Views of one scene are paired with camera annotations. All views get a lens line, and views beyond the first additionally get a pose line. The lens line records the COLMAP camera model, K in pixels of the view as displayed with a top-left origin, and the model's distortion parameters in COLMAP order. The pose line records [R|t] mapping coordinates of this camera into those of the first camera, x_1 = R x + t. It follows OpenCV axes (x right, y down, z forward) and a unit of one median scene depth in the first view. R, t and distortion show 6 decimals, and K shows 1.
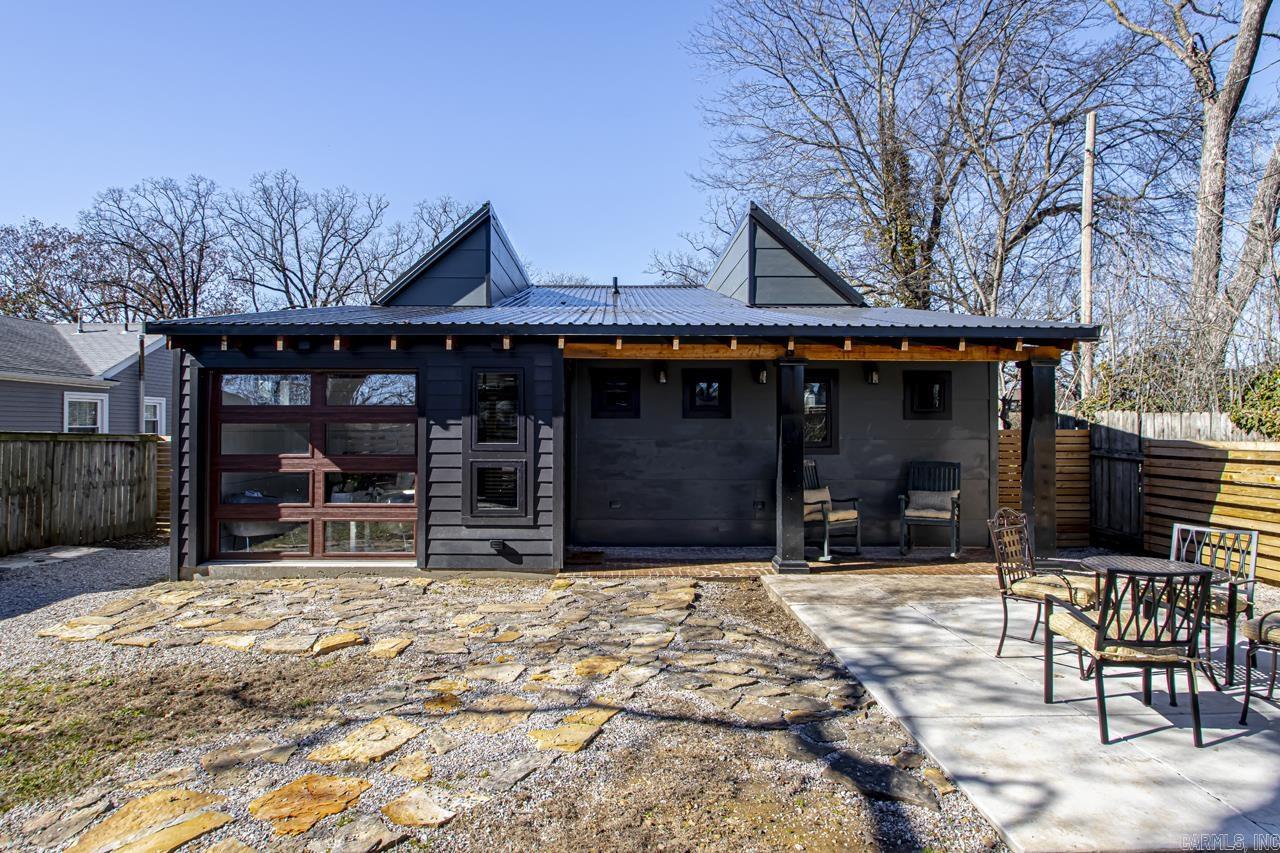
lens RADIAL K [[693.2, 0, 640.0], [0, 693.2, 426.5], [0, 0, 1]] dist [-0.001159, 0.000312]
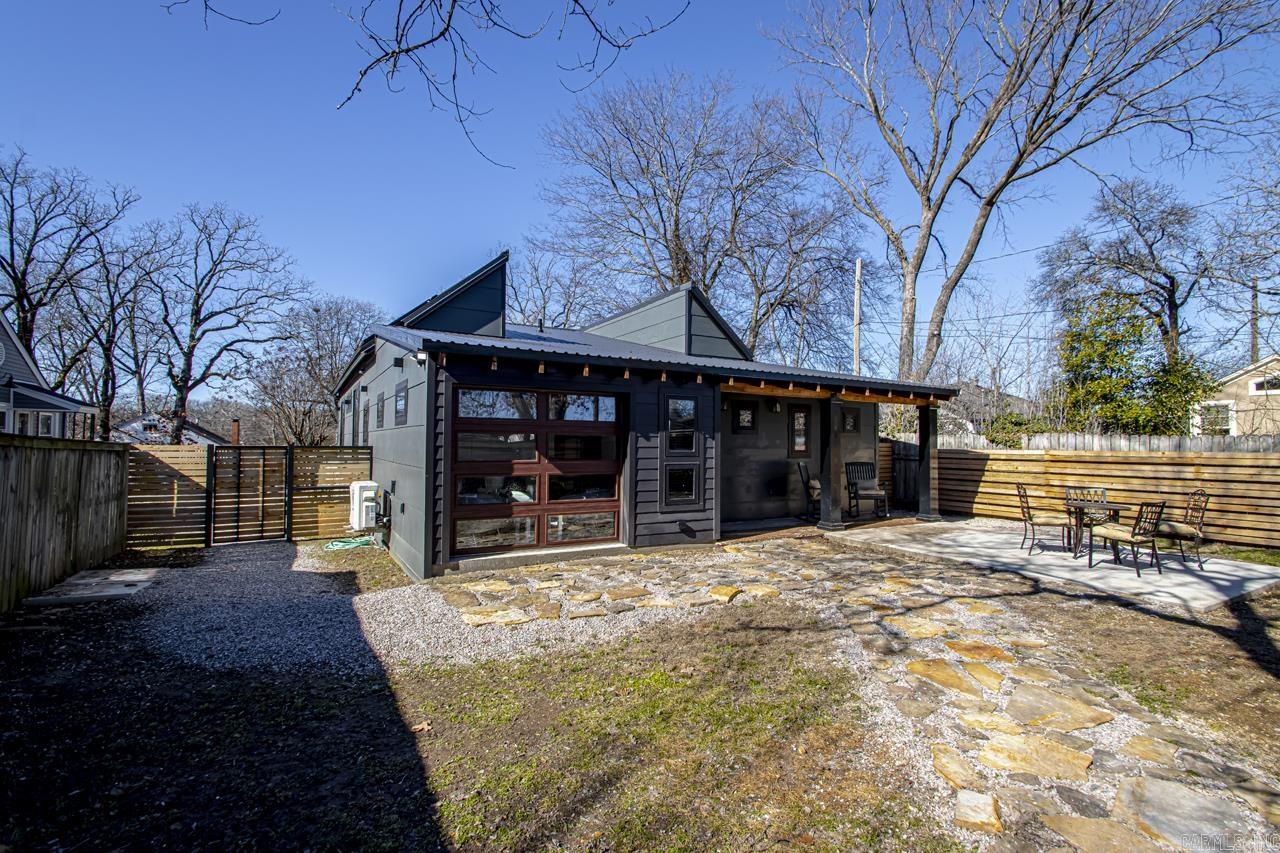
lens RADIAL K [[565.6, 0, 640.0], [0, 565.6, 426.5], [0, 0, 1]] dist [0.014840, -0.013902]
pose [[0.876375, 0.020214, 0.481204, -0.810472], [-0.009175, 0.999638, -0.025283, 0.005112], [-0.481541, 0.017742, 0.876244, 0.056325]]
